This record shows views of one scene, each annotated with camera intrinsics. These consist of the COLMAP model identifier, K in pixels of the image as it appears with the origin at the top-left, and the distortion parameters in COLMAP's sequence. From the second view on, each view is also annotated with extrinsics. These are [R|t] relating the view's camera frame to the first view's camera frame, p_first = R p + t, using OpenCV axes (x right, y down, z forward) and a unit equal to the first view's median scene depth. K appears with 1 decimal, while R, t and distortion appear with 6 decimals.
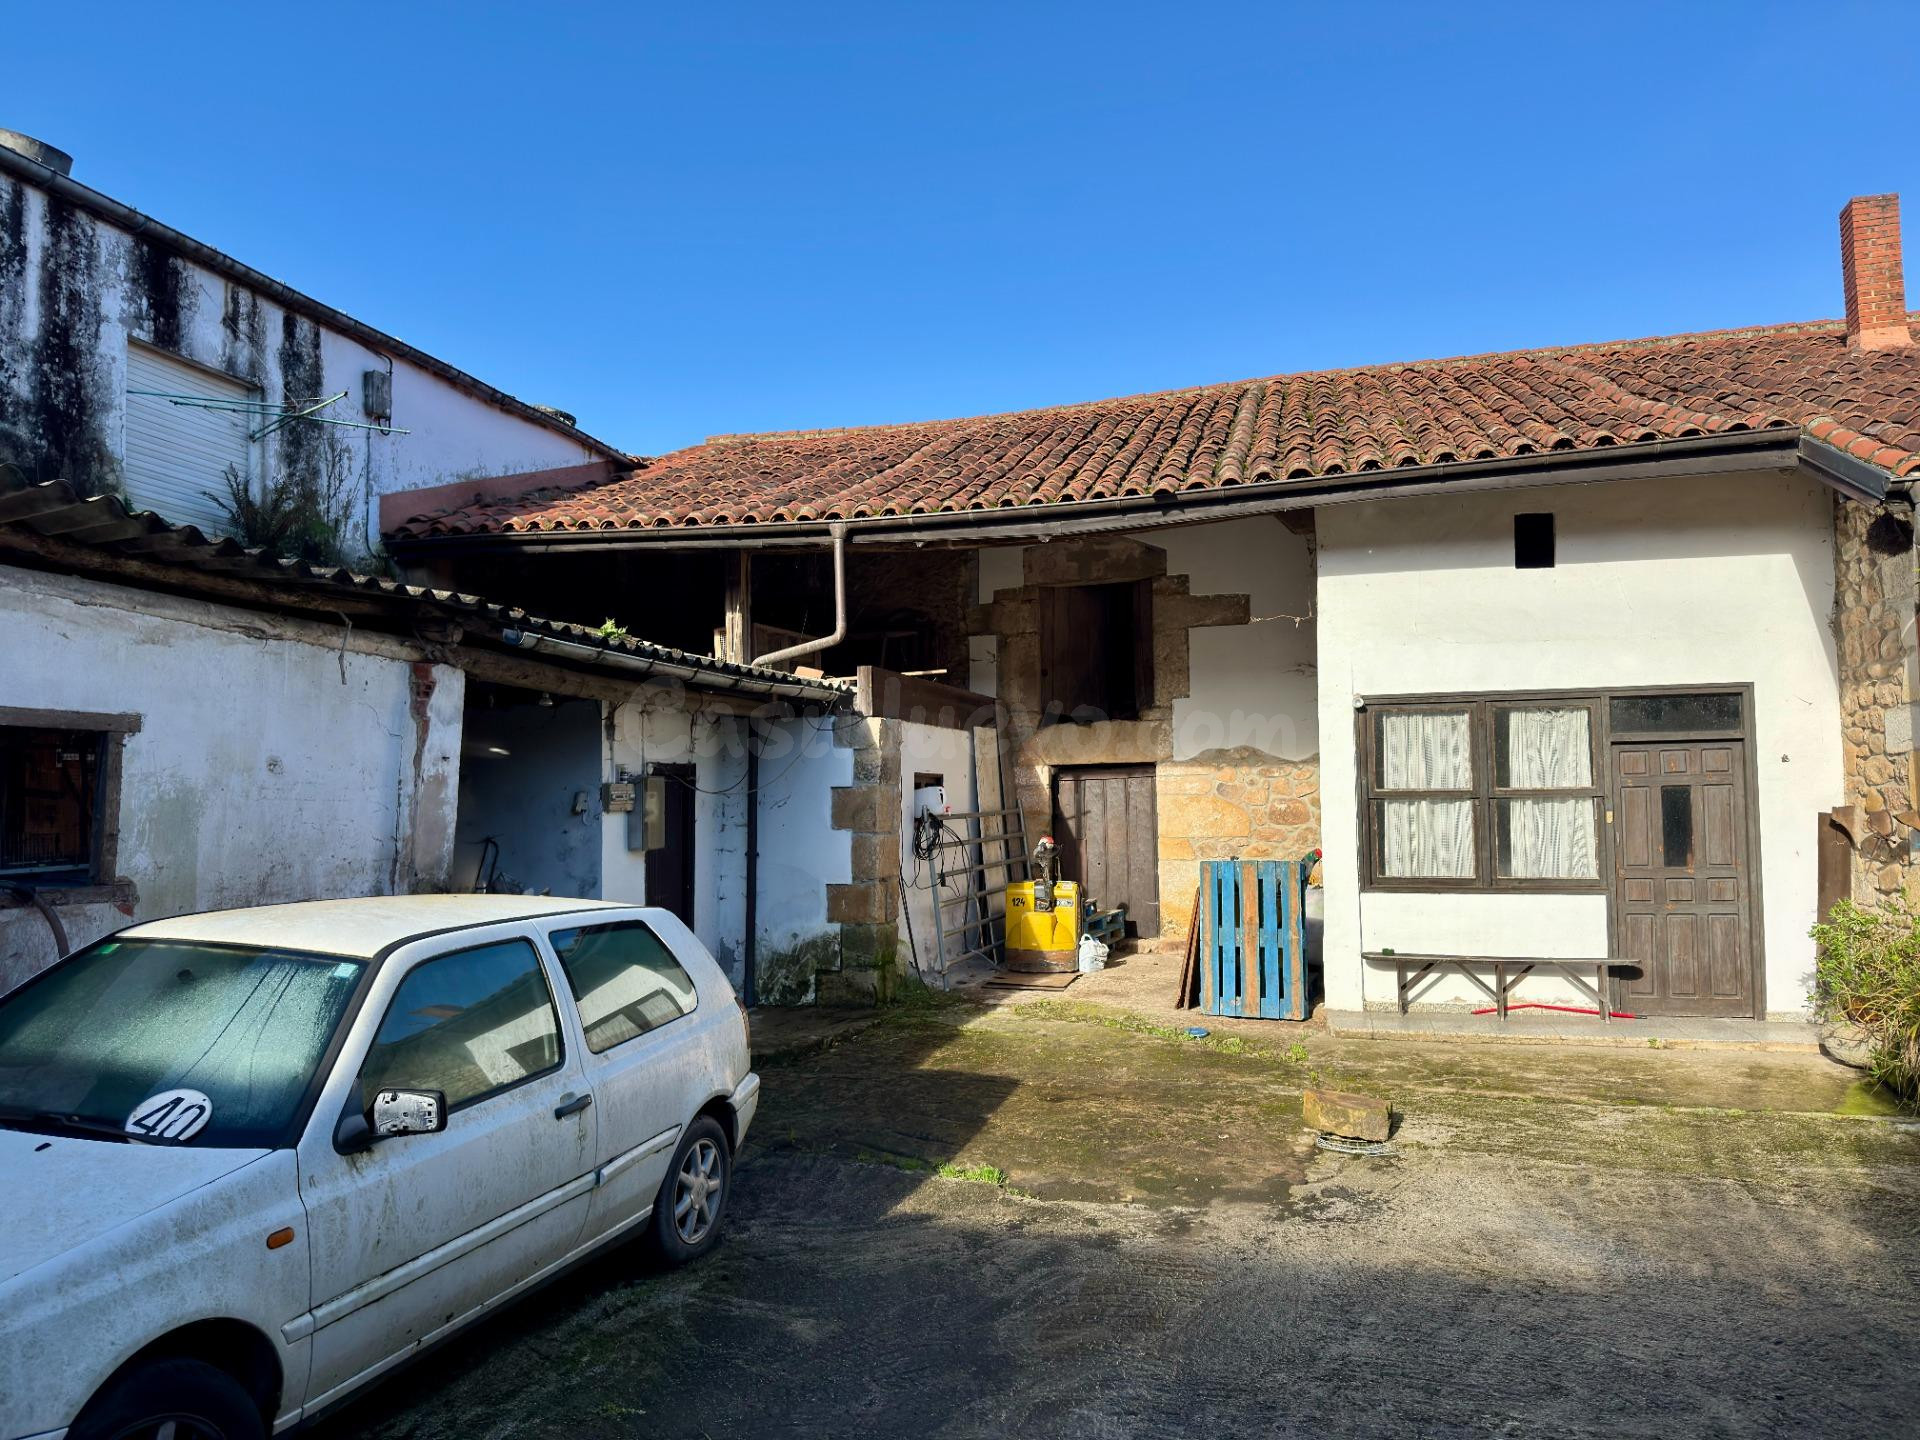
lens RADIAL K [[1280.9, 0, 960.0], [0, 1280.9, 720.0], [0, 0, 1]] dist [-0.001828, -0.003026]
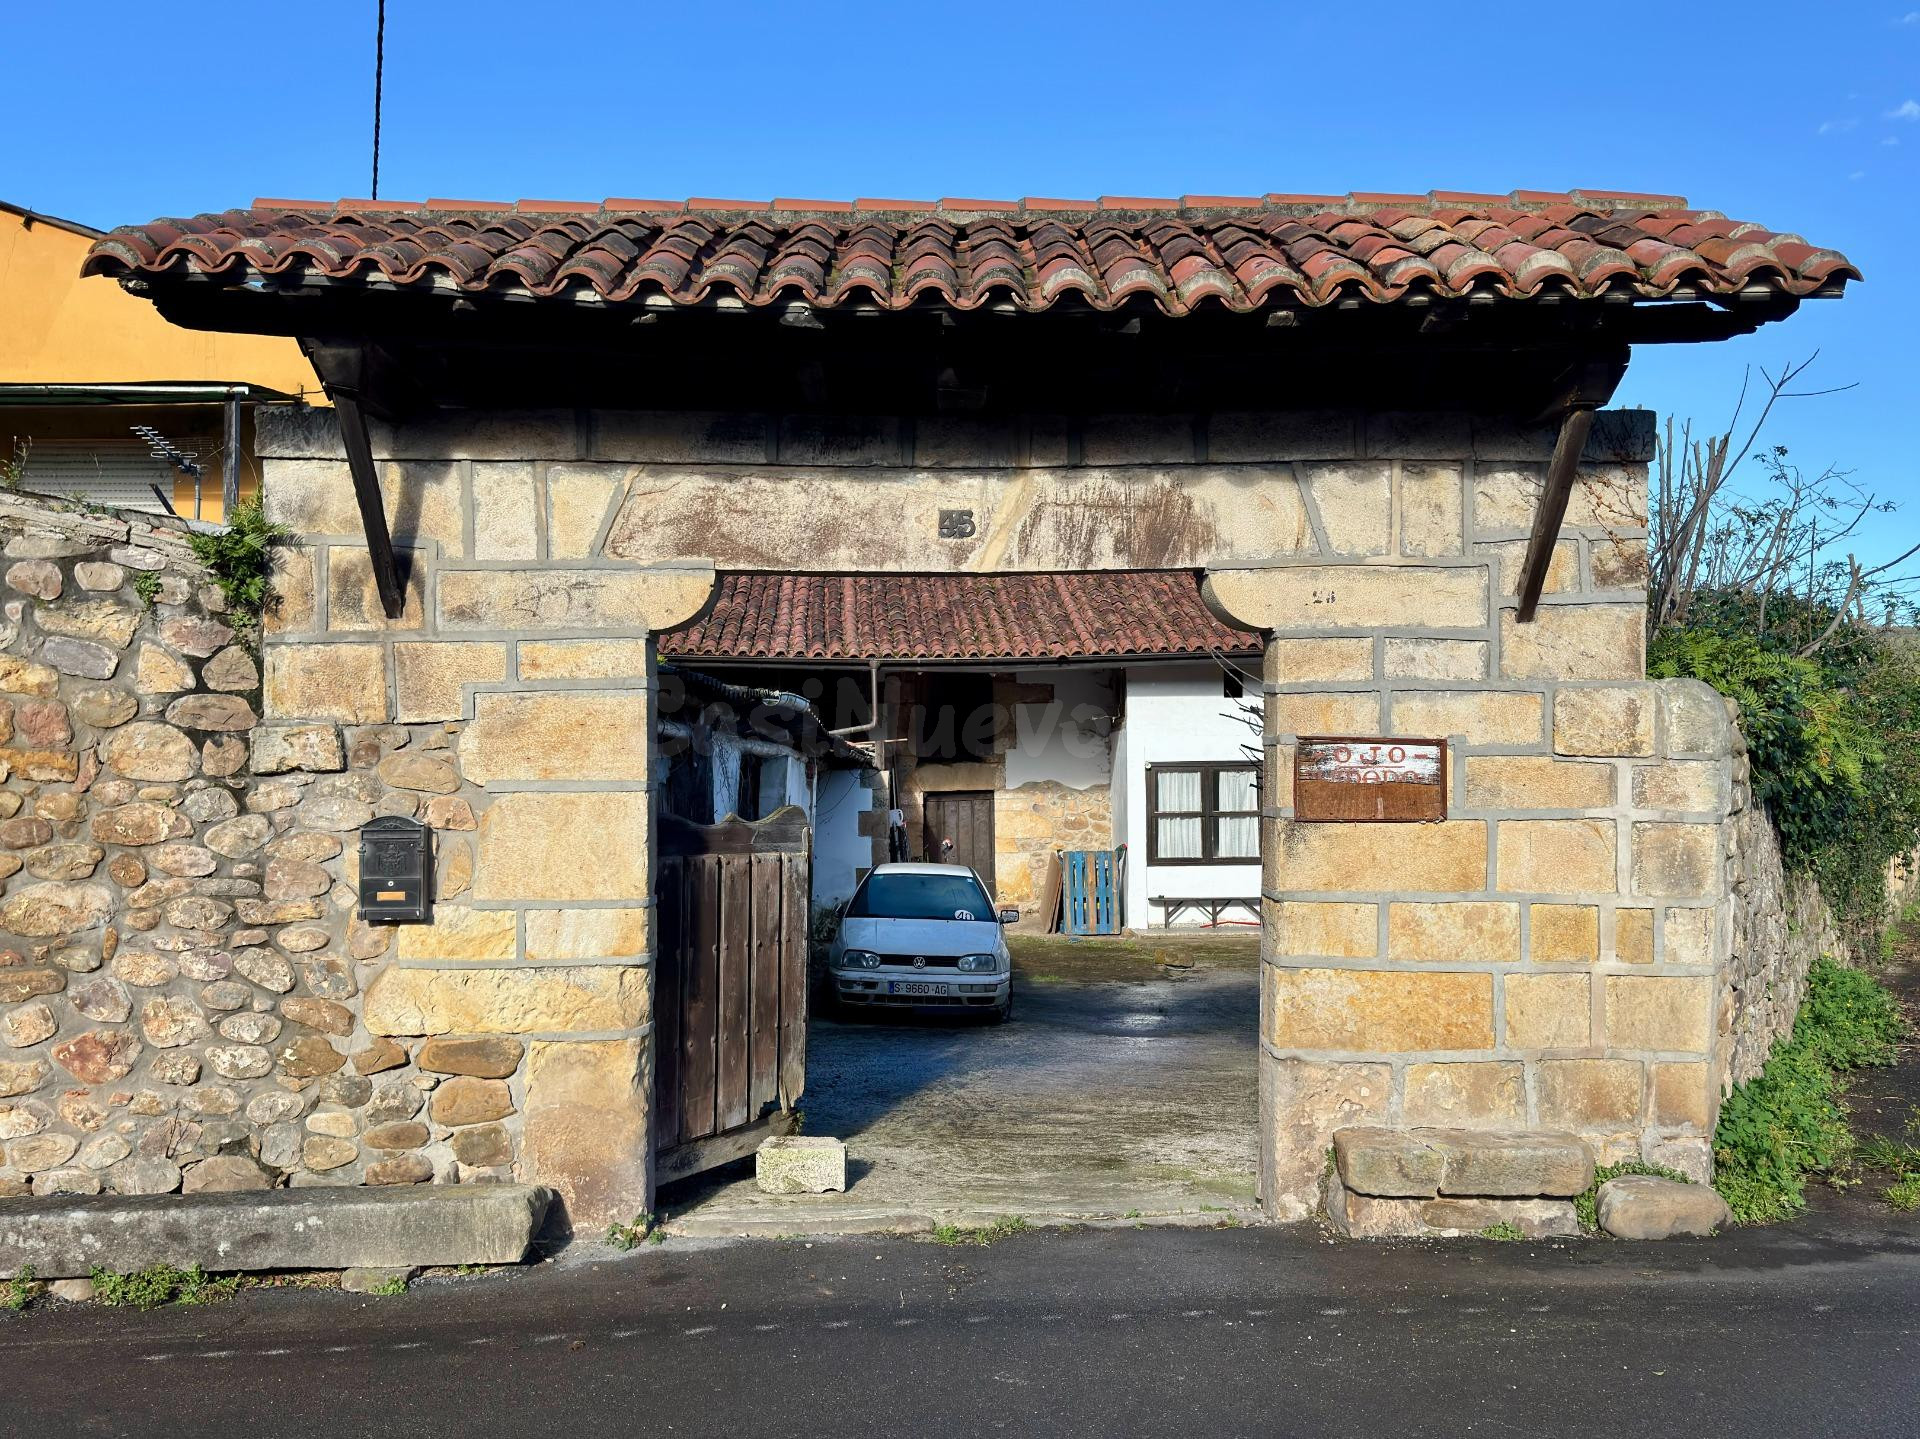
lens RADIAL K [[1542.3, 0, 960.0], [0, 1542.3, 719.5], [0, 0, 1]] dist [-0.000445, -0.001193]
pose [[0.946253, 0.013852, 0.323131, -0.689537], [-0.018604, 0.999759, 0.011623, -0.103988], [-0.322892, -0.017010, 0.946283, -1.065813]]
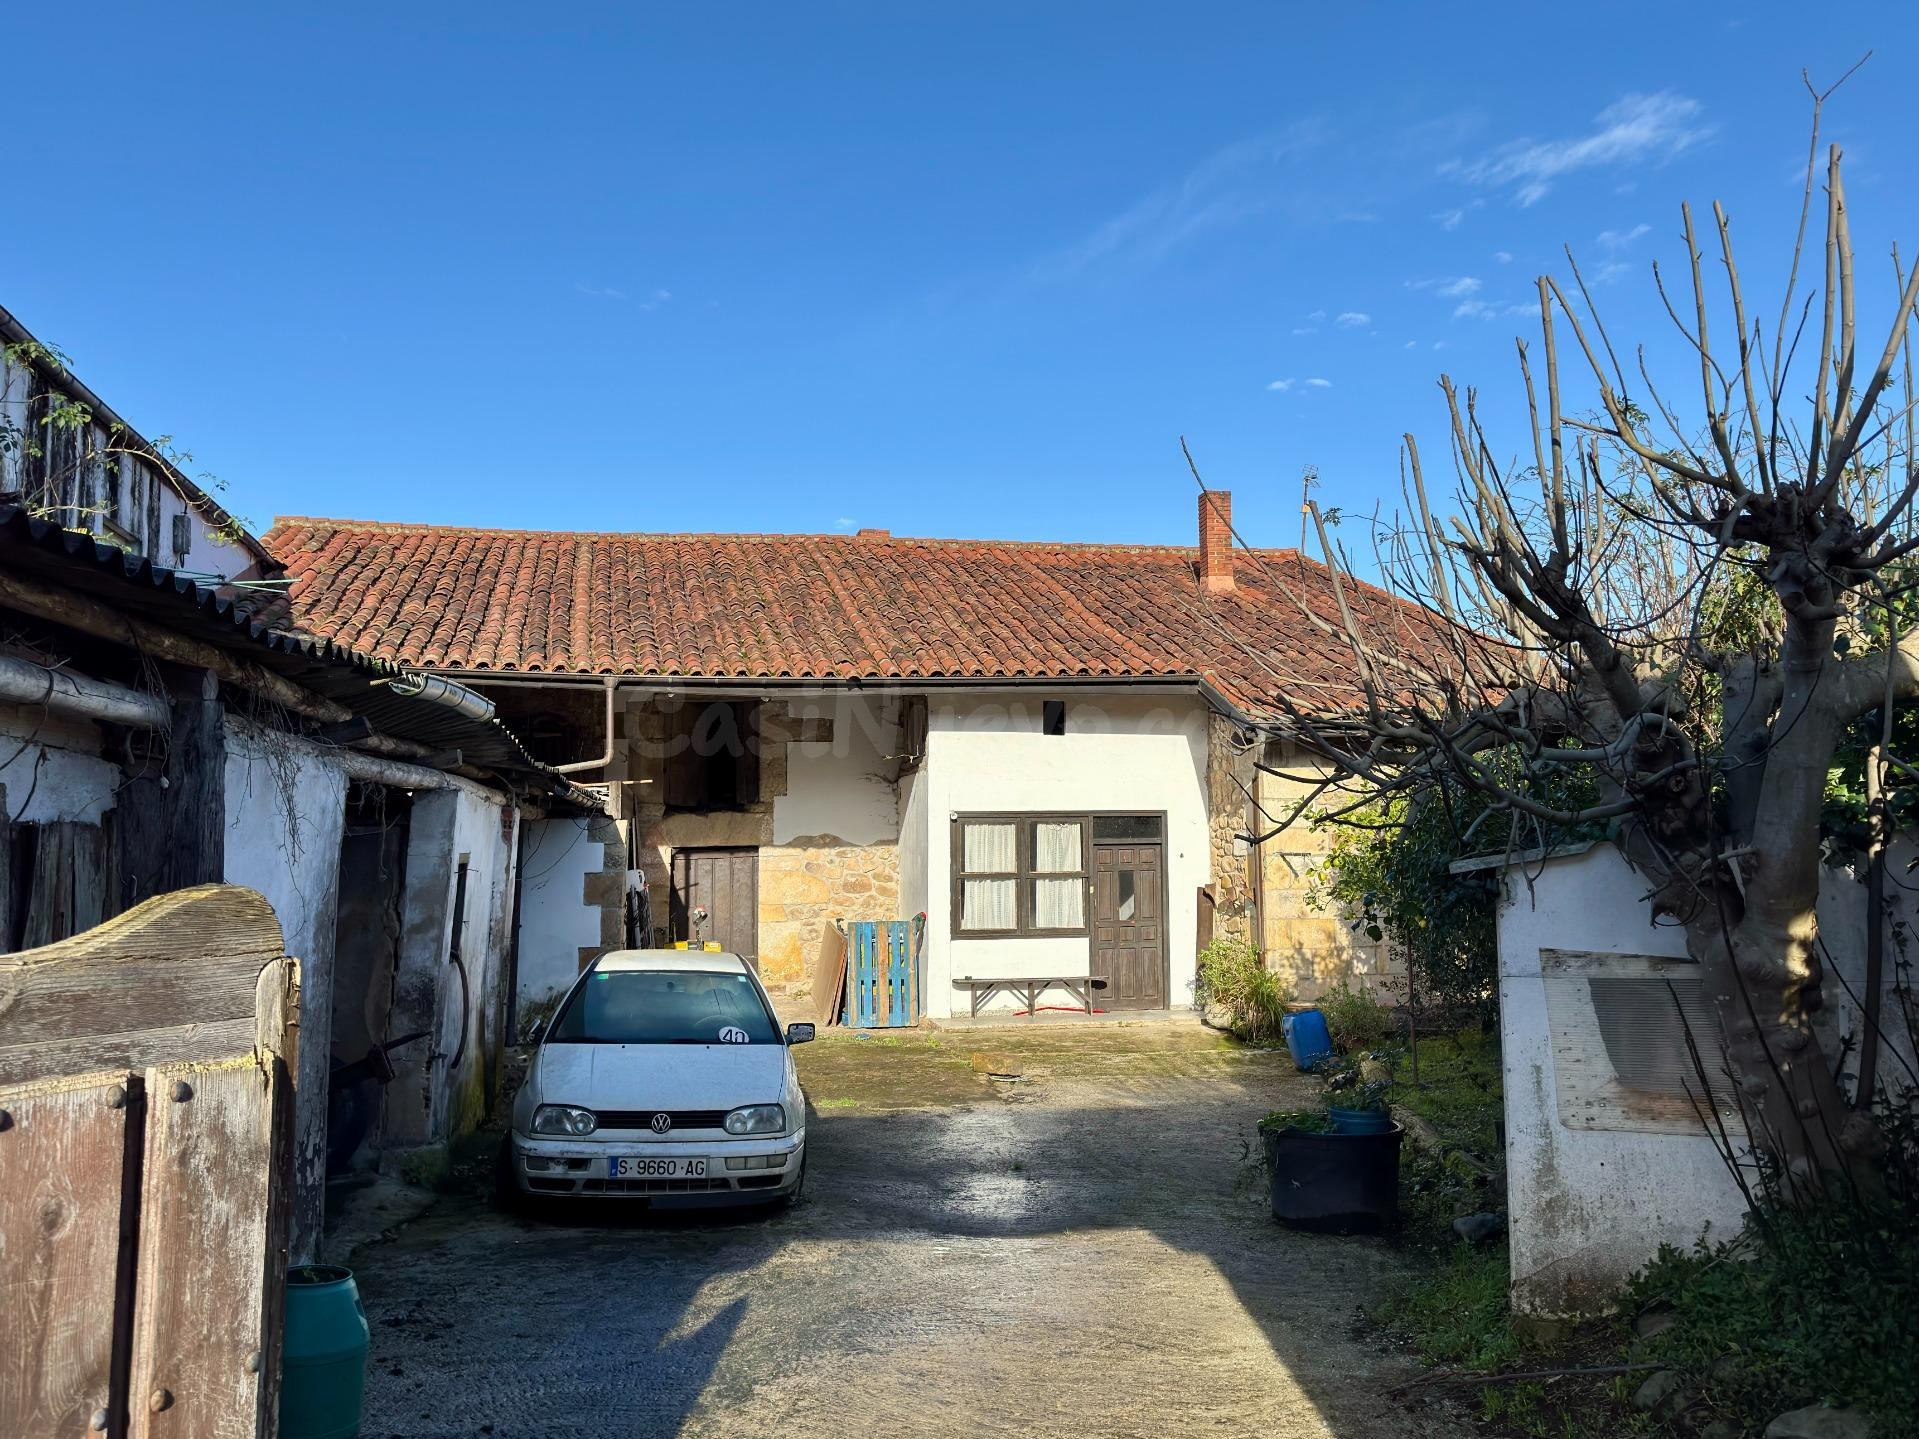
lens RADIAL K [[1463.1, 0, 959.5], [0, 1463.1, 719.5], [0, 0, 1]] dist [0.144167, -0.243042]
pose [[0.877479, 0.044808, 0.477518, -0.533128], [-0.032691, 0.998899, -0.033661, -0.071296], [-0.478500, 0.013926, 0.877977, -0.557818]]
